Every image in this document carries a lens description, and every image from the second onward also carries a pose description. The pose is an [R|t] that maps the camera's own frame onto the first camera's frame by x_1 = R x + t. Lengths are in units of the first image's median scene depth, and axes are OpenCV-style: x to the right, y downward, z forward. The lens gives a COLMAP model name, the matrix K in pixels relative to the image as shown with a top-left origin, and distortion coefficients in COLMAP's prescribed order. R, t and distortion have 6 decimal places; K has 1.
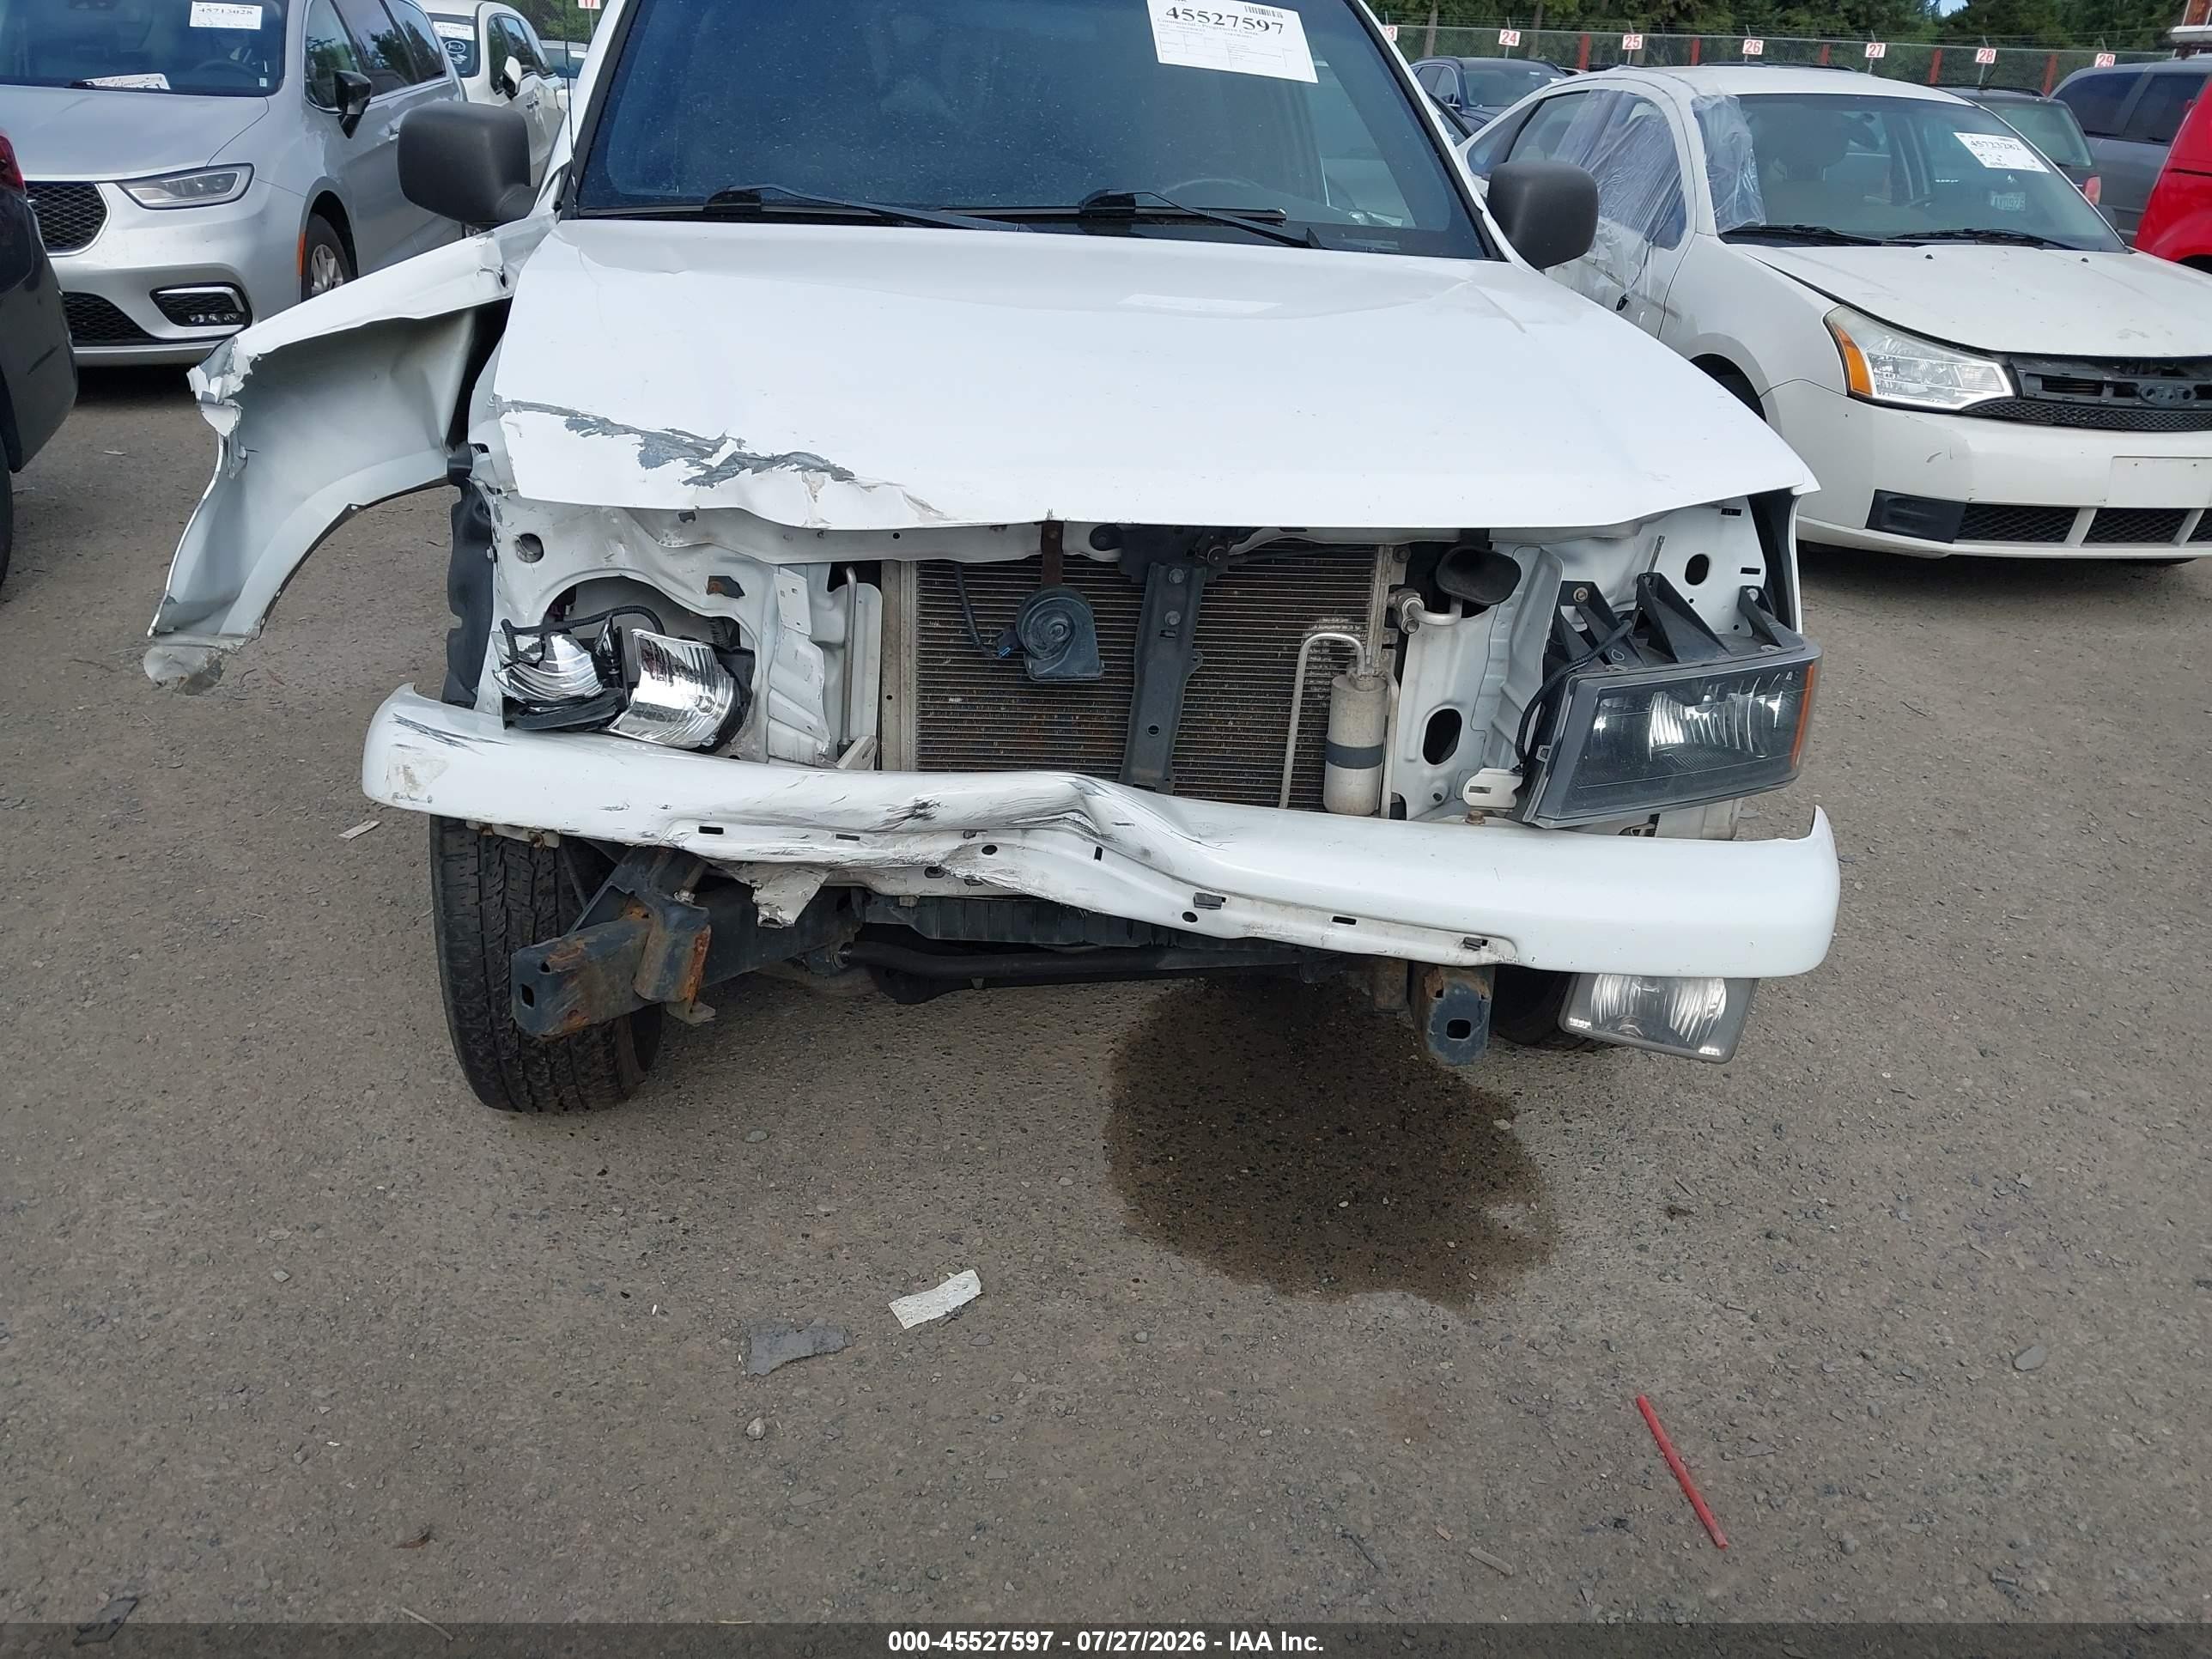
lens RADIAL K [[1566.5, 0, 1002.6], [0, 1566.5, 794.2], [0, 0, 1]] dist [0.055405, -0.036533]
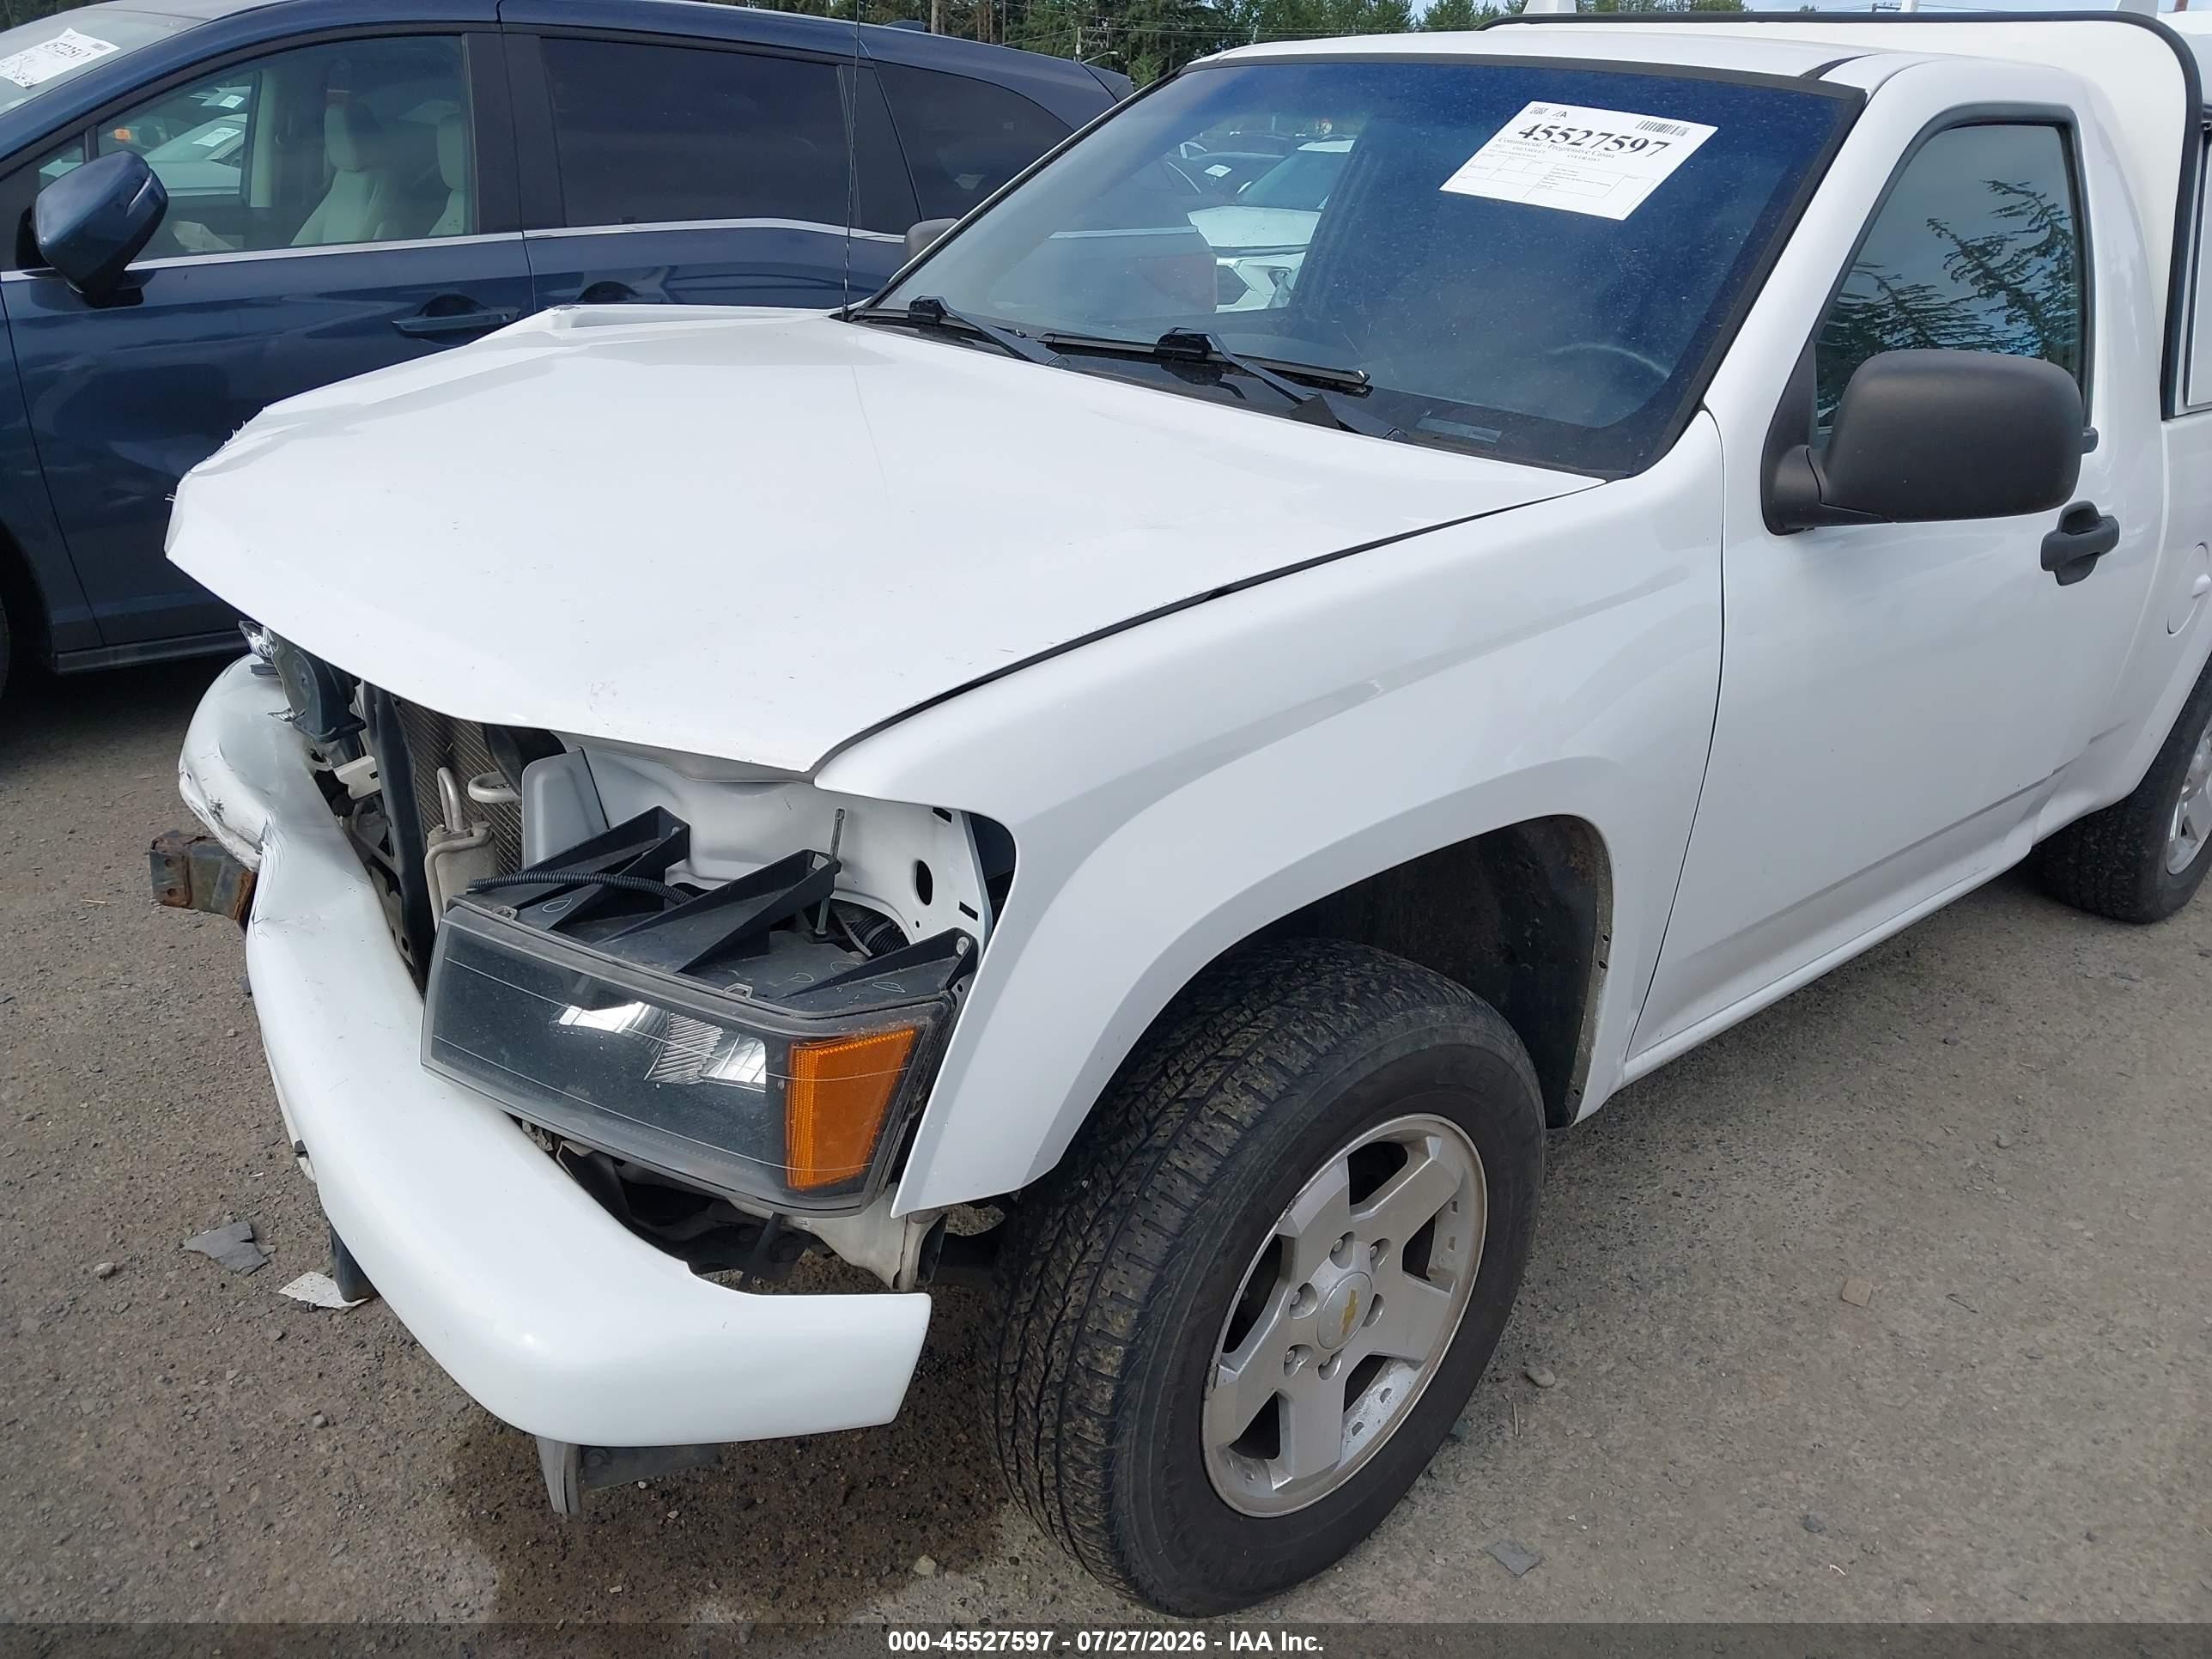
lens RADIAL K [[1566.5, 0, 1002.6], [0, 1566.5, 794.2], [0, 0, 1]] dist [0.055405, -0.036533]
pose [[0.608297, 0.294918, -0.736884, 0.973986], [-0.355670, 0.931258, 0.079106, -0.249486], [0.709558, 0.213968, 0.671375, 0.567969]]
